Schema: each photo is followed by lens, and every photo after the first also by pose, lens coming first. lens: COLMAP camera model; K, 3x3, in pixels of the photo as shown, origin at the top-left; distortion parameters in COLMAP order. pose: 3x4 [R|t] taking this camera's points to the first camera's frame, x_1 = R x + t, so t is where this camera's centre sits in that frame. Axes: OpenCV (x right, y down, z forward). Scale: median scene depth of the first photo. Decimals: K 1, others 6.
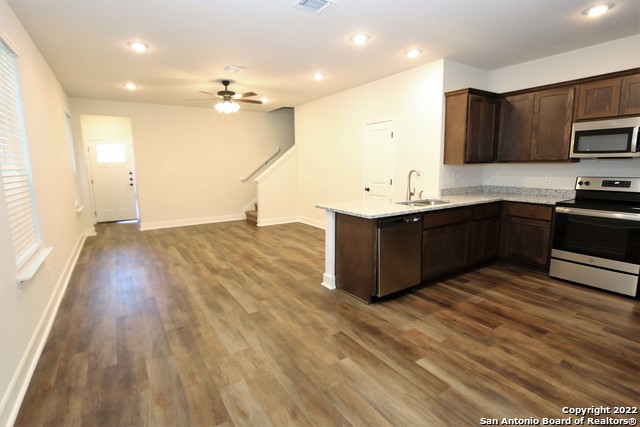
lens RADIAL K [[312.4, 0, 319.1], [0, 312.4, 209.4], [0, 0, 1]] dist [-0.009228, -0.000174]
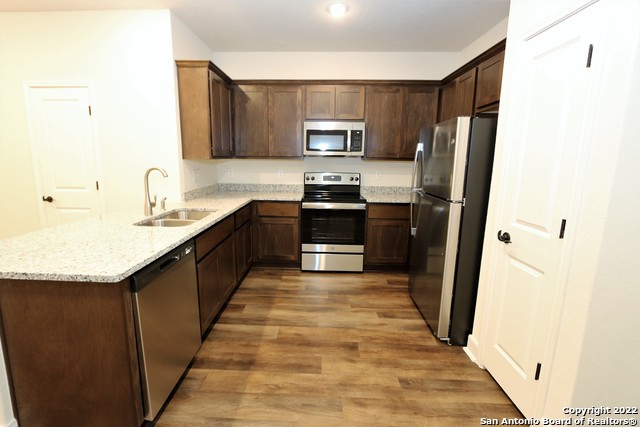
lens RADIAL K [[291.3, 0, 307.9], [0, 291.3, 207.5], [0, 0, 1]] dist [-0.014740, 0.000410]
pose [[0.584553, -0.115067, 0.803155, 0.004225], [0.096248, 0.992737, 0.072177, -0.063502], [-0.805627, 0.035111, 0.591382, 0.439337]]
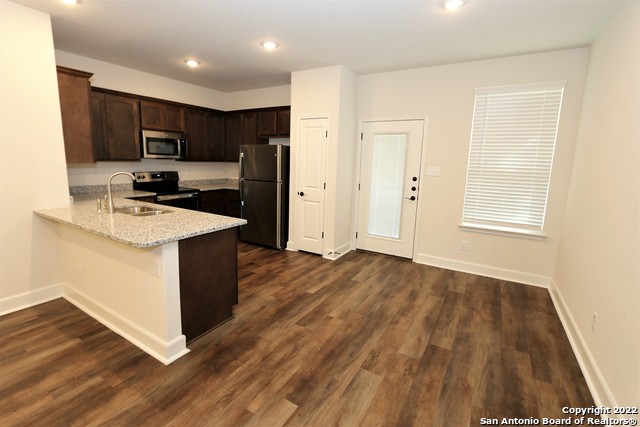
lens RADIAL K [[291.3, 0, 307.9], [0, 291.3, 207.5], [0, 0, 1]] dist [-0.014740, 0.000410]
pose [[-0.409396, -0.146573, 0.900506, -0.588673], [0.113861, 0.971086, 0.209826, -0.150749], [-0.905224, 0.188435, -0.380869, 0.944717]]
